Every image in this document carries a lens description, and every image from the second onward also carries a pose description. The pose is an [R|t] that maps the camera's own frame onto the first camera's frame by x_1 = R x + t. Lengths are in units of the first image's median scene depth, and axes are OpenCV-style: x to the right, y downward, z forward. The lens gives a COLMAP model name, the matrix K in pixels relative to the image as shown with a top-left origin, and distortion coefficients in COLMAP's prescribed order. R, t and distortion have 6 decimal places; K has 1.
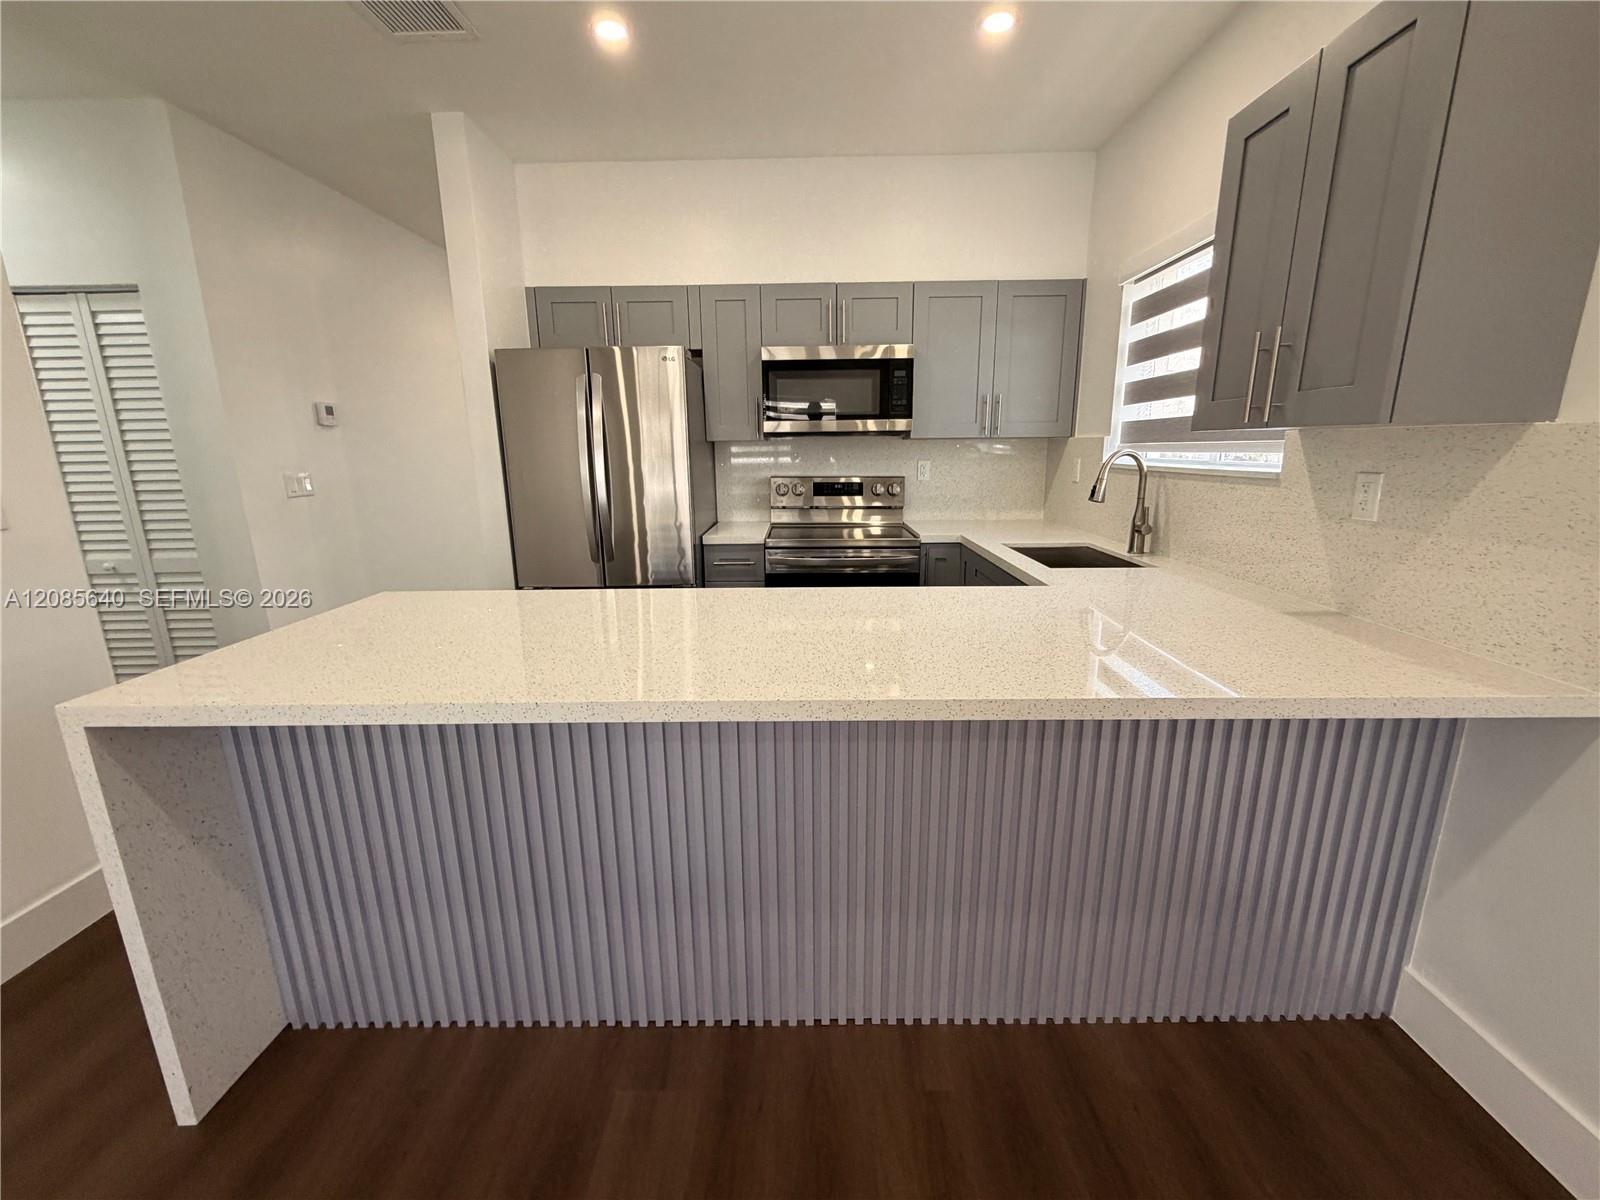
lens RADIAL K [[653.7, 0, 800.0], [0, 653.7, 600.0], [0, 0, 1]] dist [-0.000482, -0.000285]
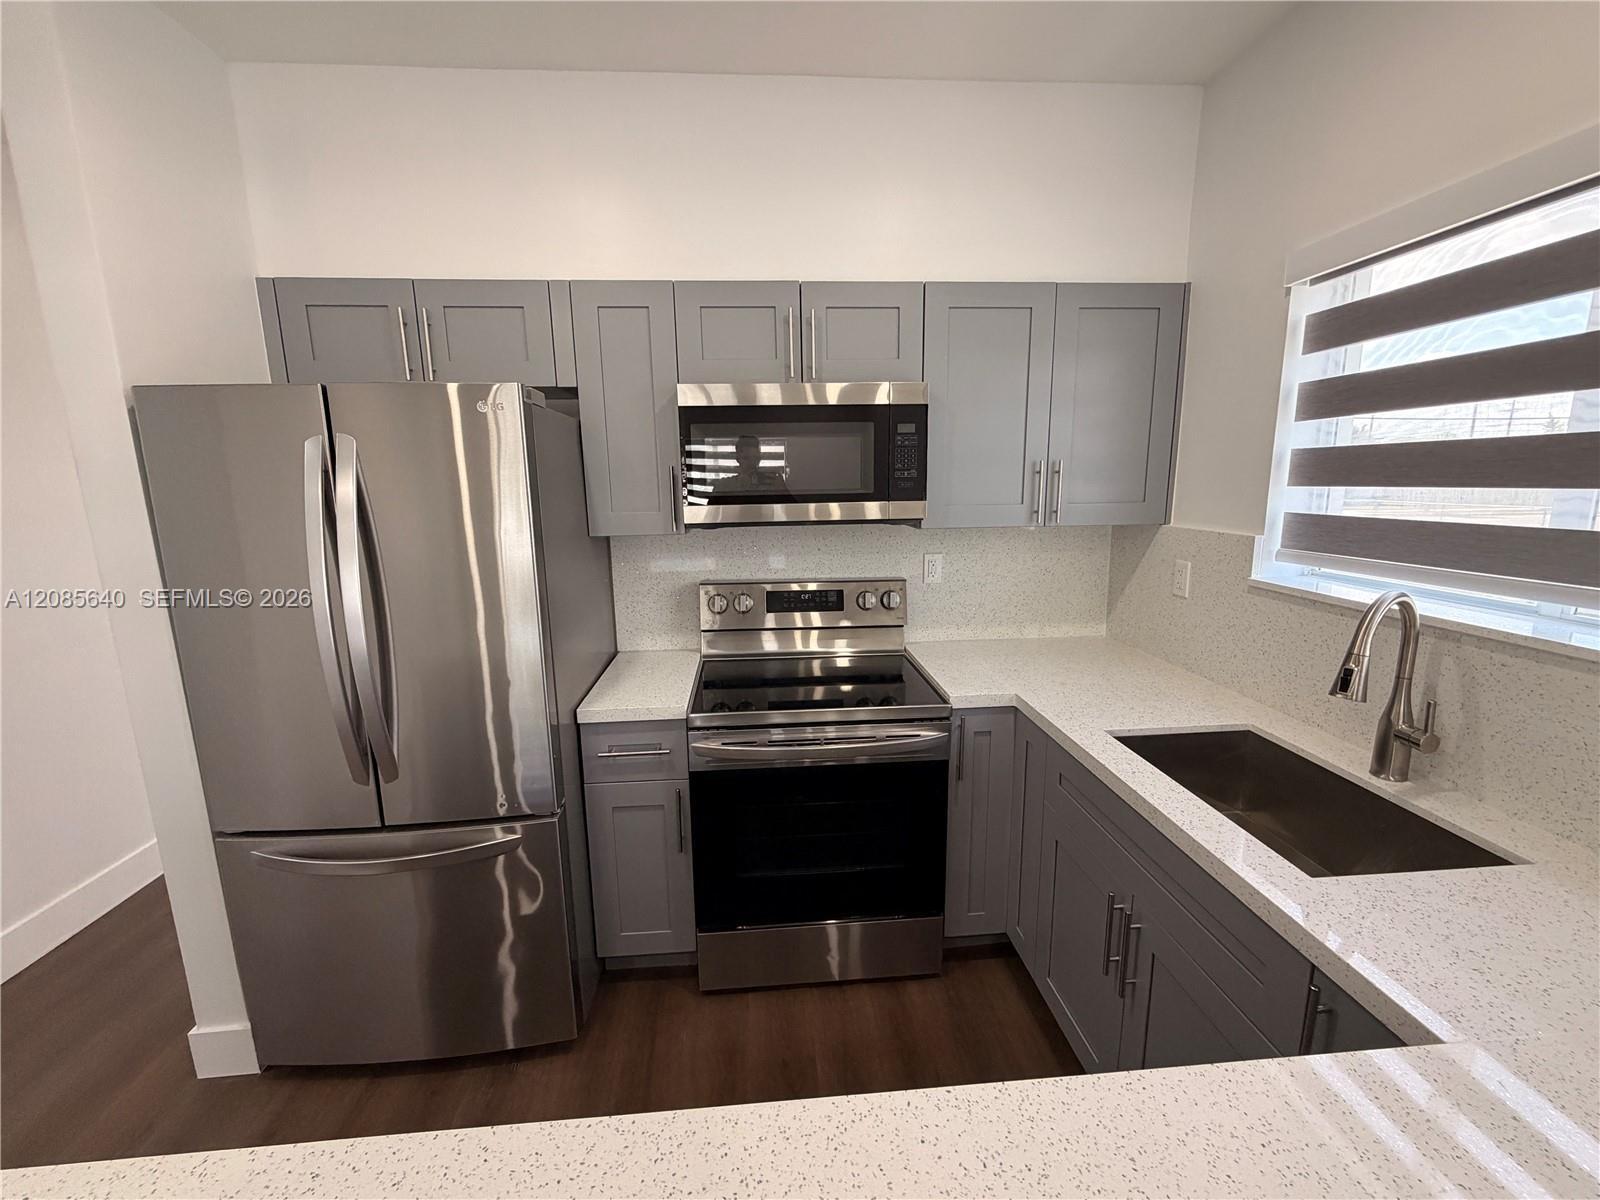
lens RADIAL K [[653.7, 0, 800.0], [0, 653.7, 600.0], [0, 0, 1]] dist [-0.000482, -0.000285]
pose [[0.996330, -0.019373, 0.083369, -0.000919], [0.023165, 0.998729, -0.044766, -0.161980], [-0.082396, 0.046533, 0.995513, 0.409044]]
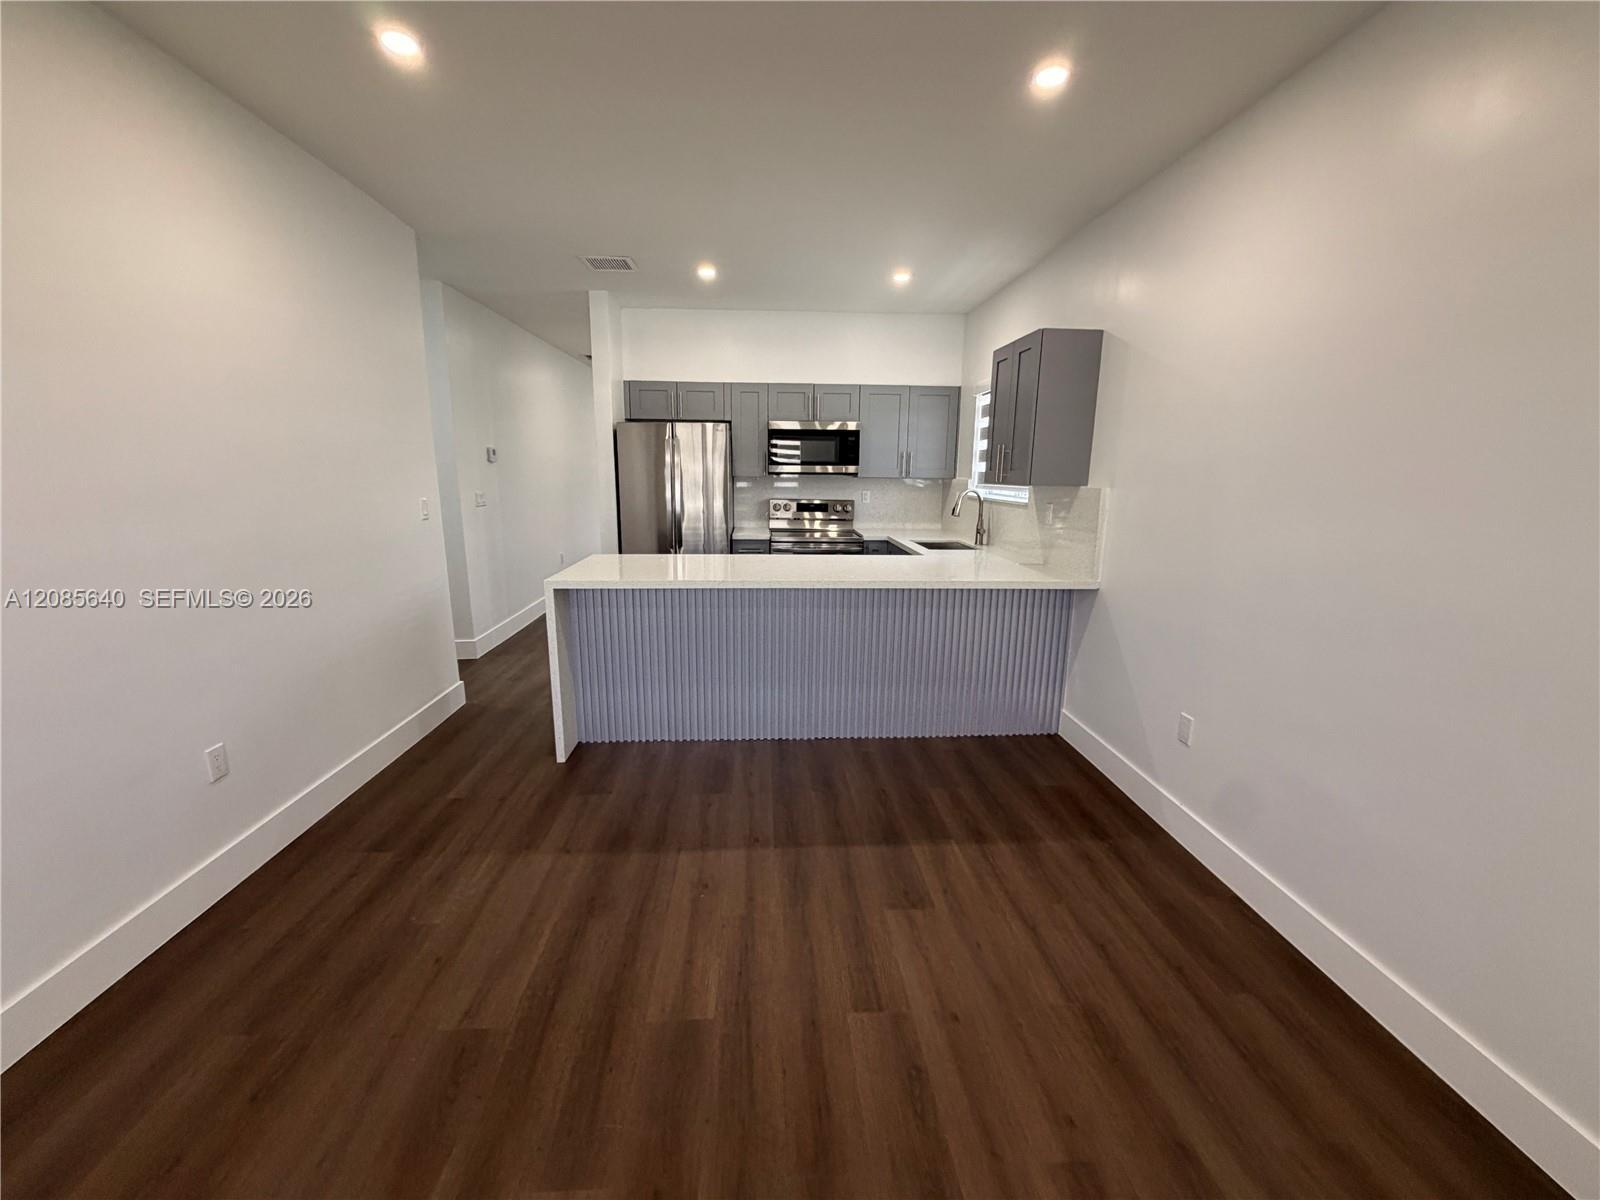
lens RADIAL K [[638.6, 0, 800.0], [0, 638.6, 600.0], [0, 0, 1]] dist [0.001327, 0.000477]
pose [[0.996994, 0.007954, 0.077069, -0.100607], [-0.005848, 0.999605, -0.027504, 0.109732], [-0.077257, 0.026971, 0.996646, -0.602029]]
